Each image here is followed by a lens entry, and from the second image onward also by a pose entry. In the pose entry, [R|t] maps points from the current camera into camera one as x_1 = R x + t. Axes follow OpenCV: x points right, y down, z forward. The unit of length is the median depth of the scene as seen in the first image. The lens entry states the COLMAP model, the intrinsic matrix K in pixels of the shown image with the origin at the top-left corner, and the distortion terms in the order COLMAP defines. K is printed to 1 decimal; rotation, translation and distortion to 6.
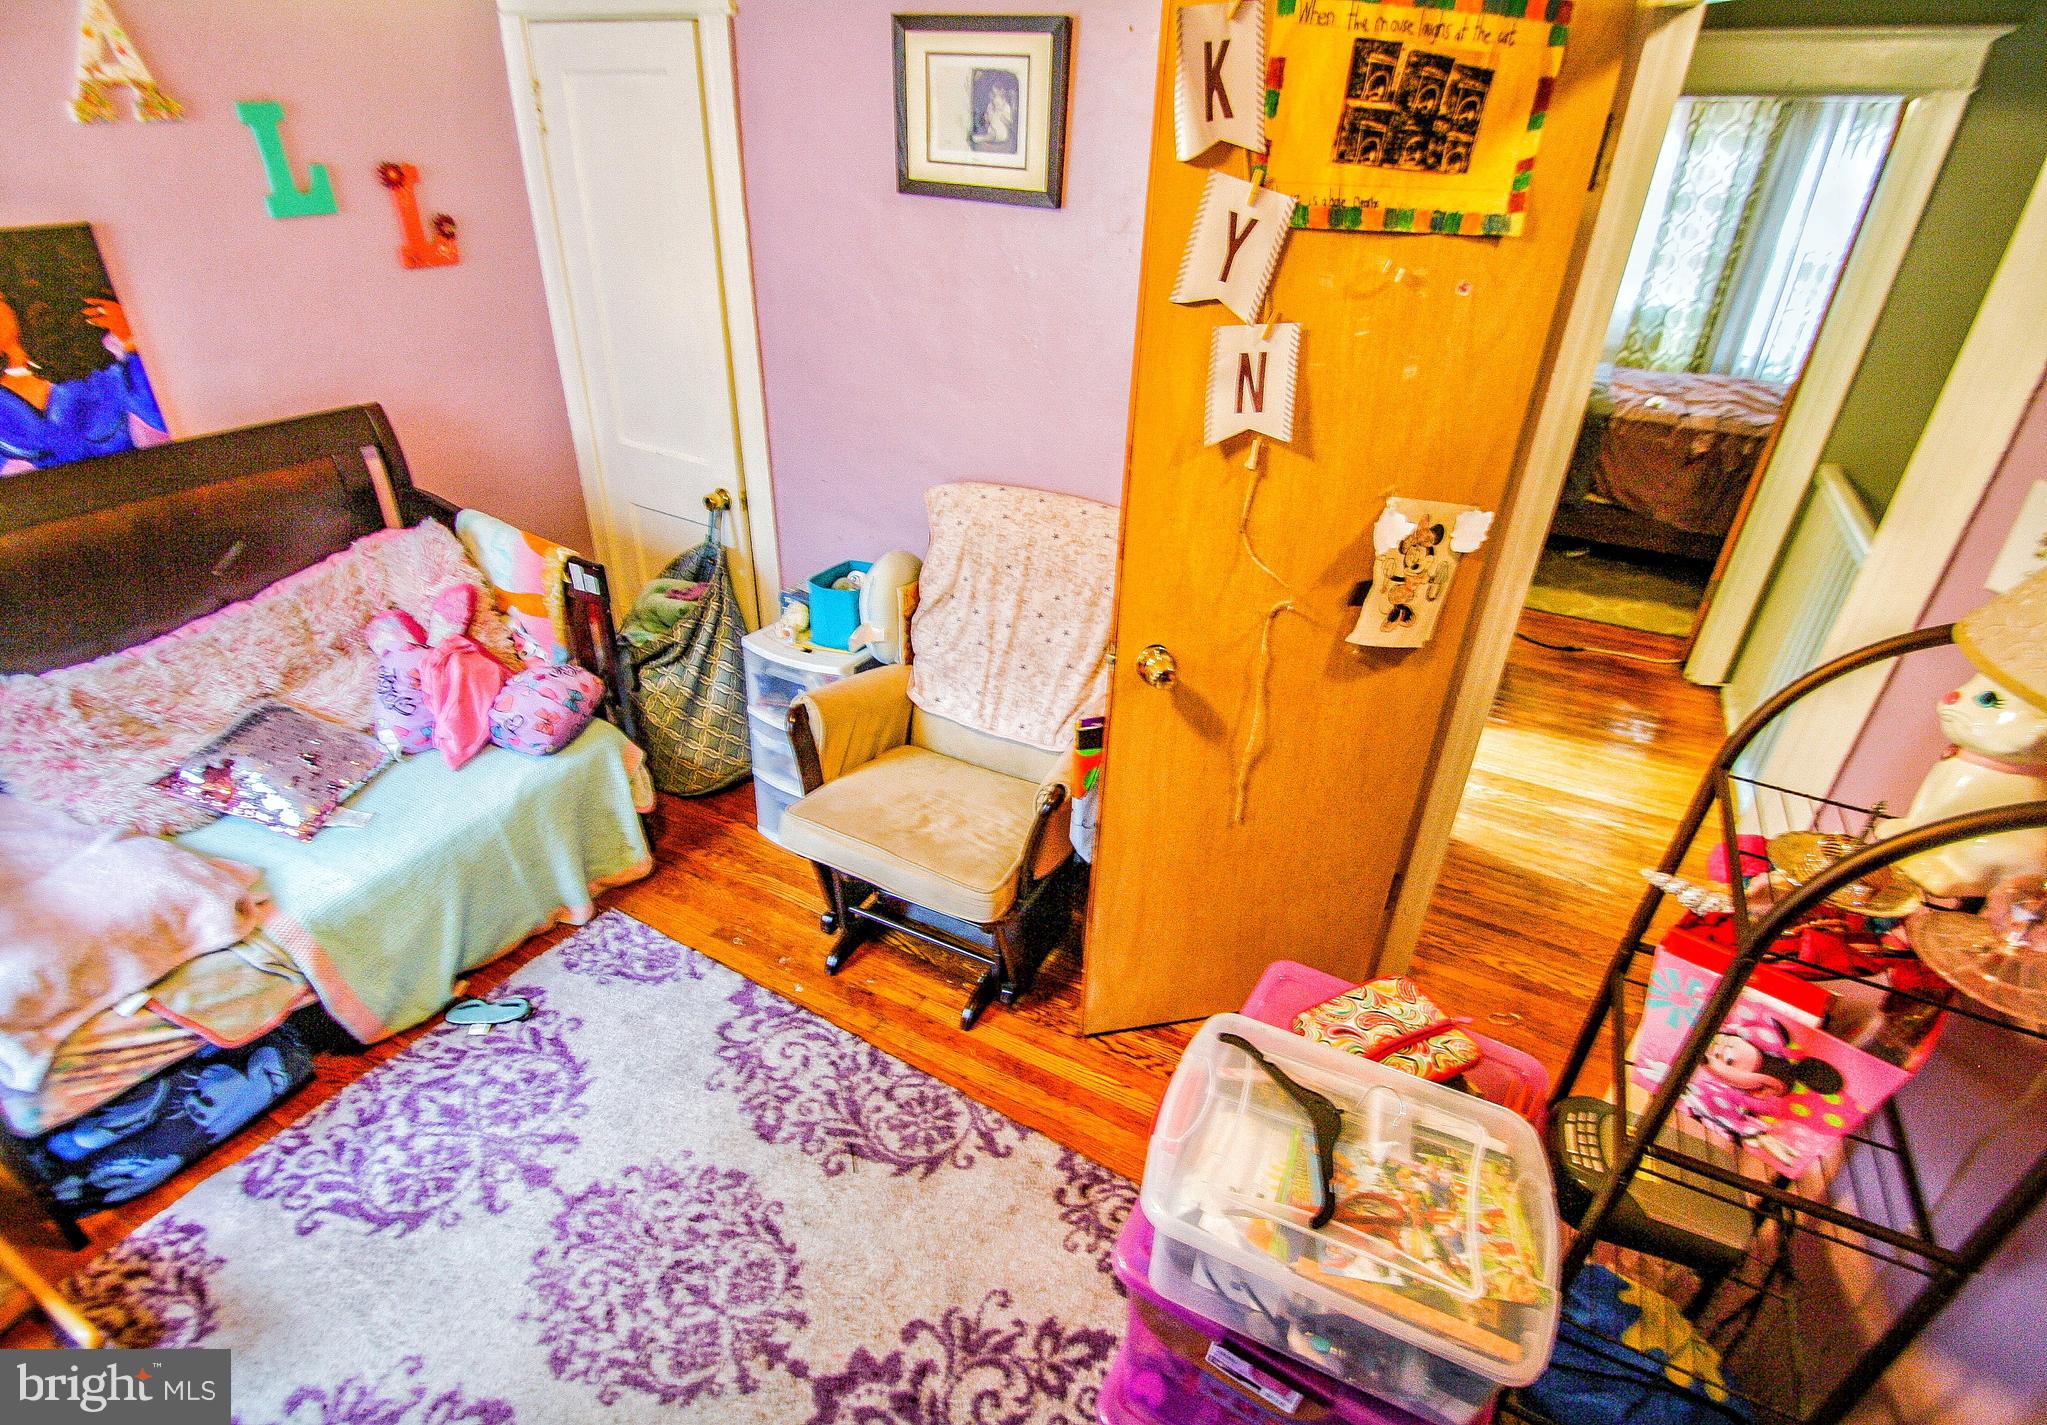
lens RADIAL K [[968.7, 0, 1023.5], [0, 968.7, 712.5], [0, 0, 1]] dist [-0.003052, -0.000683]
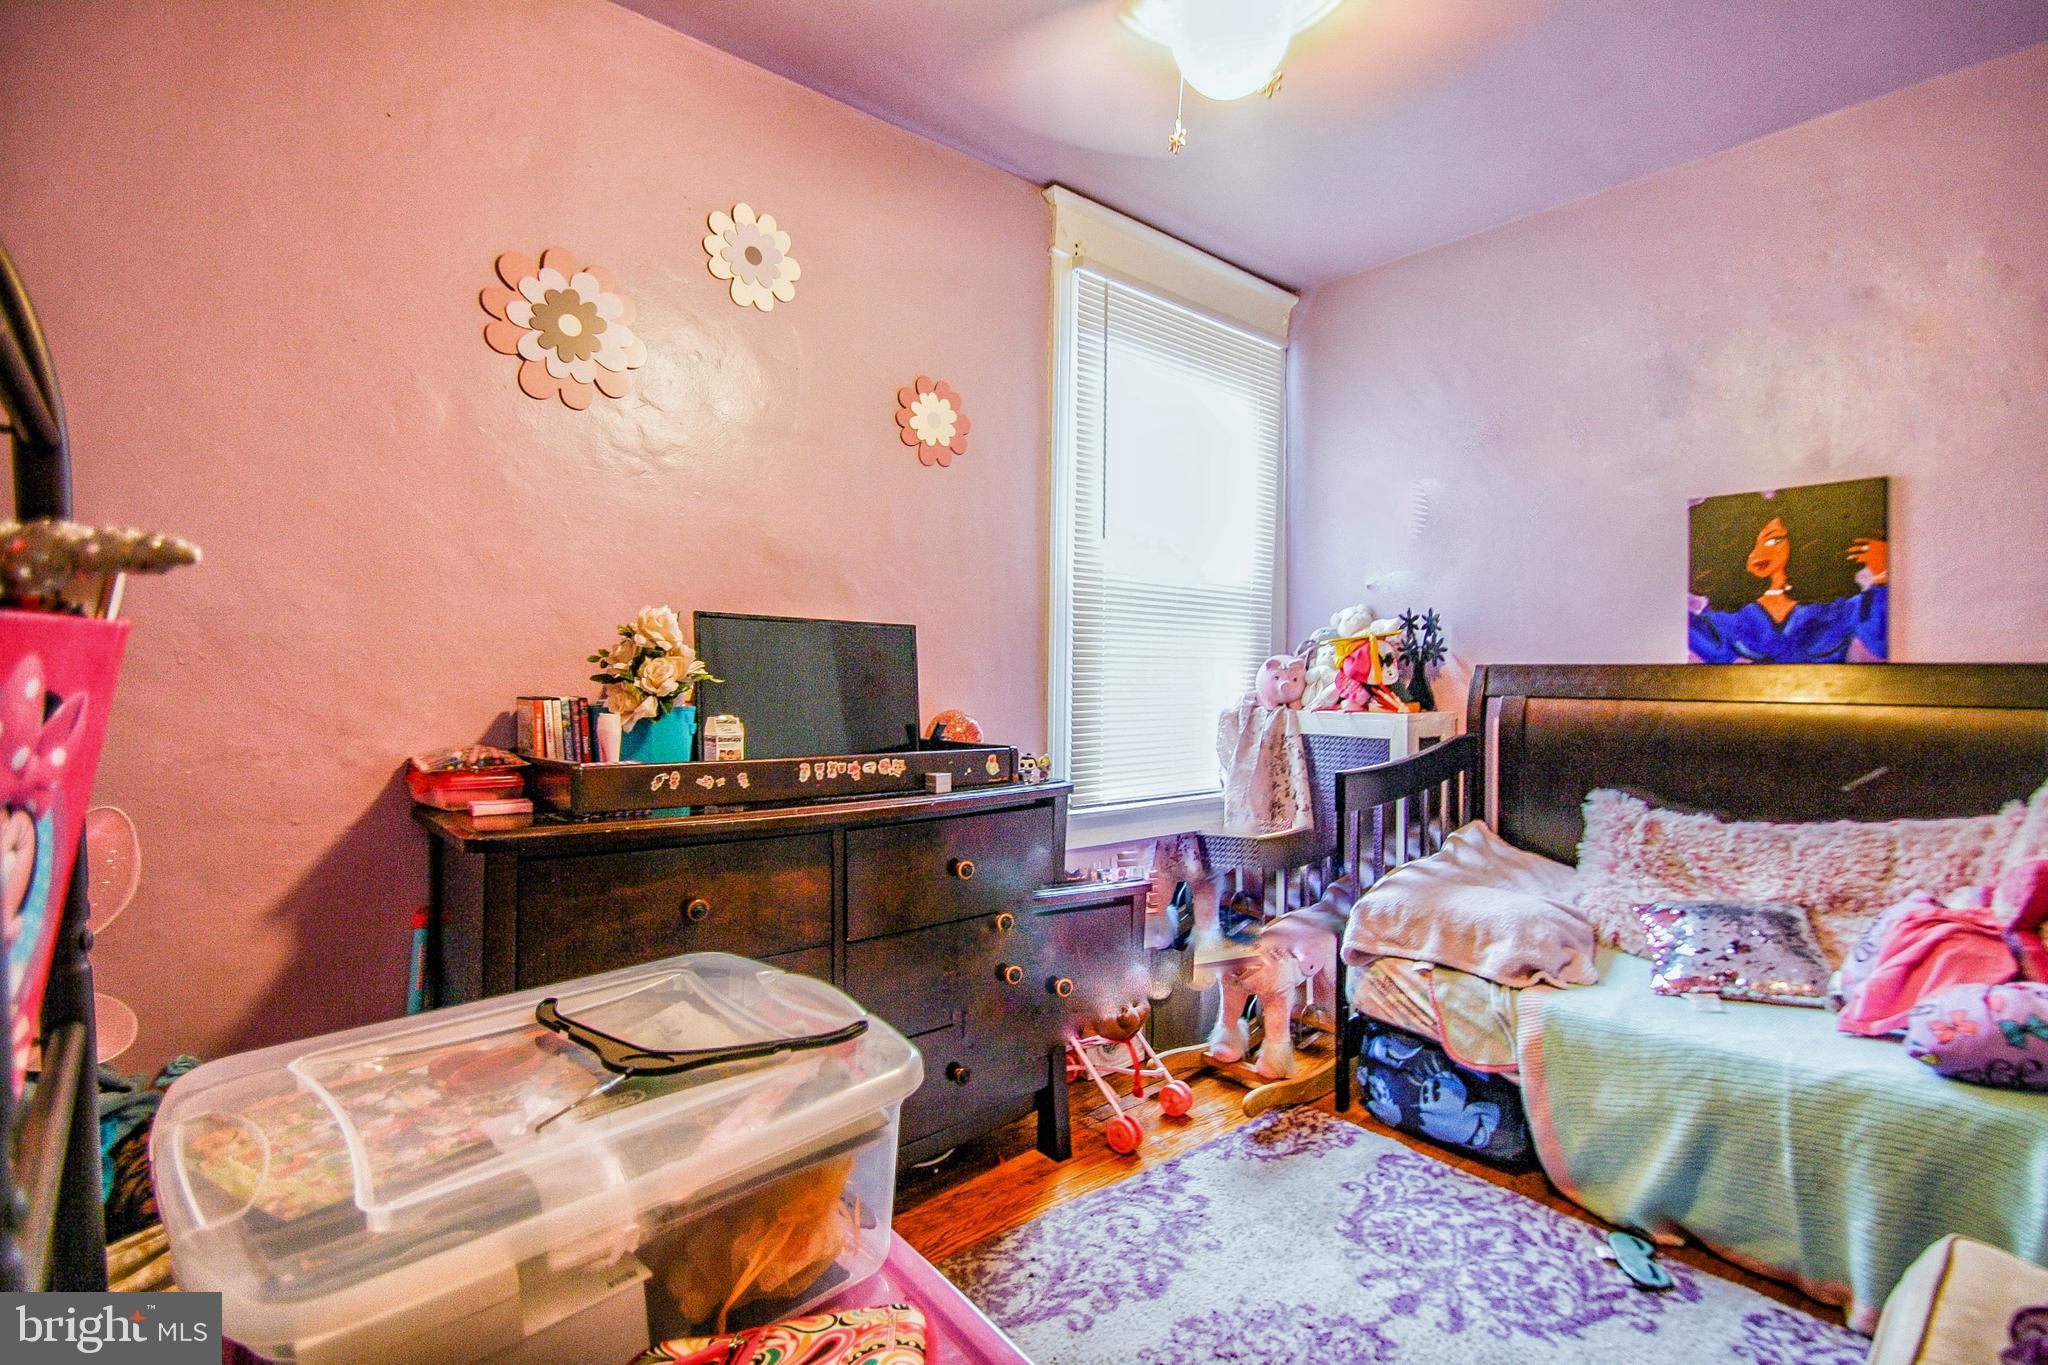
lens RADIAL K [[970.7, 0, 1072.3], [0, 970.7, 684.6], [0, 0, 1]] dist [0.006994, -0.014235]
pose [[-0.320391, -0.015734, -0.947155, 0.454981], [-0.480535, 0.864364, 0.148190, -0.001469], [0.816355, 0.502620, -0.284495, 0.717289]]
